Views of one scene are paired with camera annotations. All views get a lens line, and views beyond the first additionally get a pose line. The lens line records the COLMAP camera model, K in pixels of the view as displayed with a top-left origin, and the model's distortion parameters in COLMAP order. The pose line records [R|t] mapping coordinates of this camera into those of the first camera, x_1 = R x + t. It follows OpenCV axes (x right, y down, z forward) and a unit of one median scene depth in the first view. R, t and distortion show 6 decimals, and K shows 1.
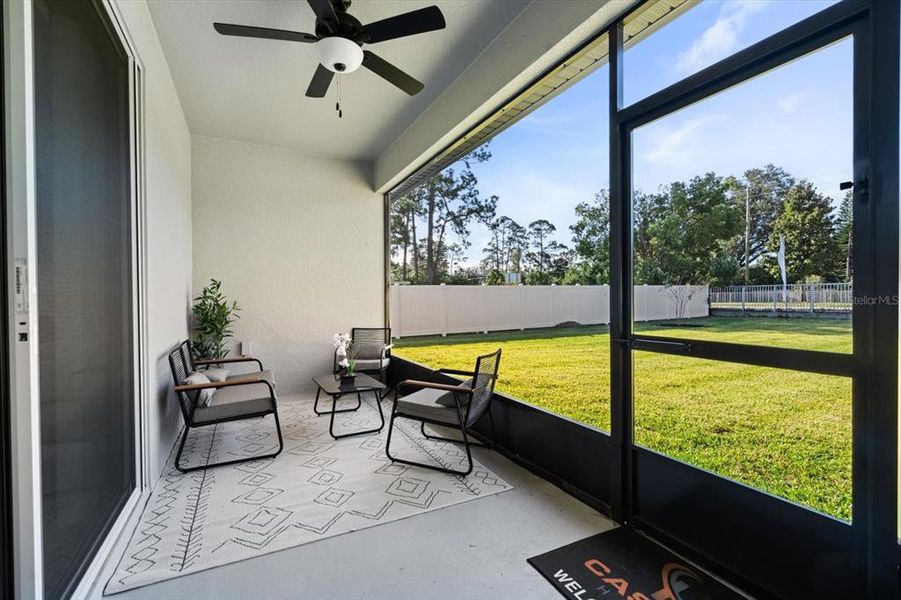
lens RADIAL K [[395.3, 0, 448.7], [0, 395.3, 292.9], [0, 0, 1]] dist [-0.000571, -0.000131]
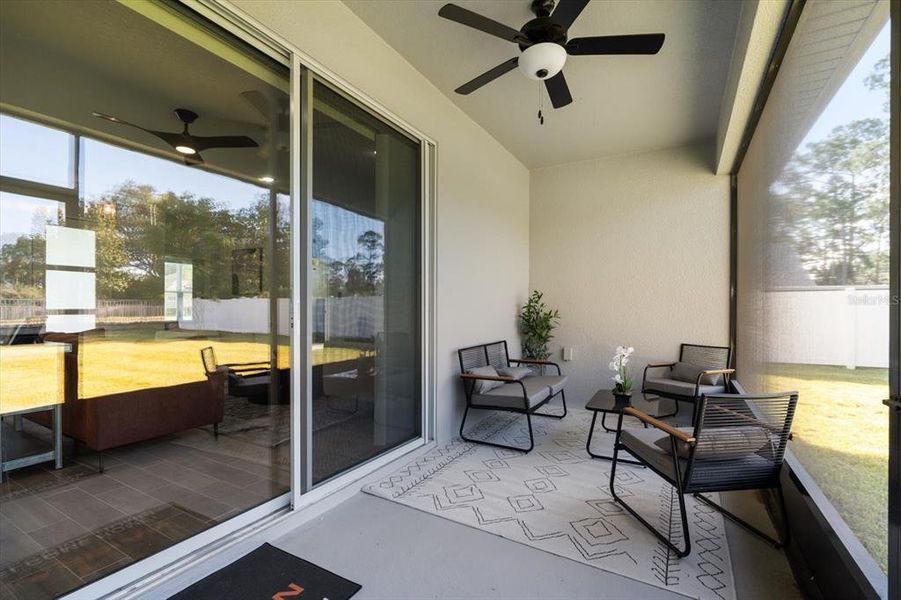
lens RADIAL K [[398.4, 0, 450.5], [0, 398.4, 300.0], [0, 0, 1]] dist [0.001115, 0.000206]
pose [[0.541379, -0.011774, -0.840696, 0.405747], [0.004250, 0.999927, -0.011267, 0.006841], [0.840768, 0.002526, 0.541390, 0.248574]]
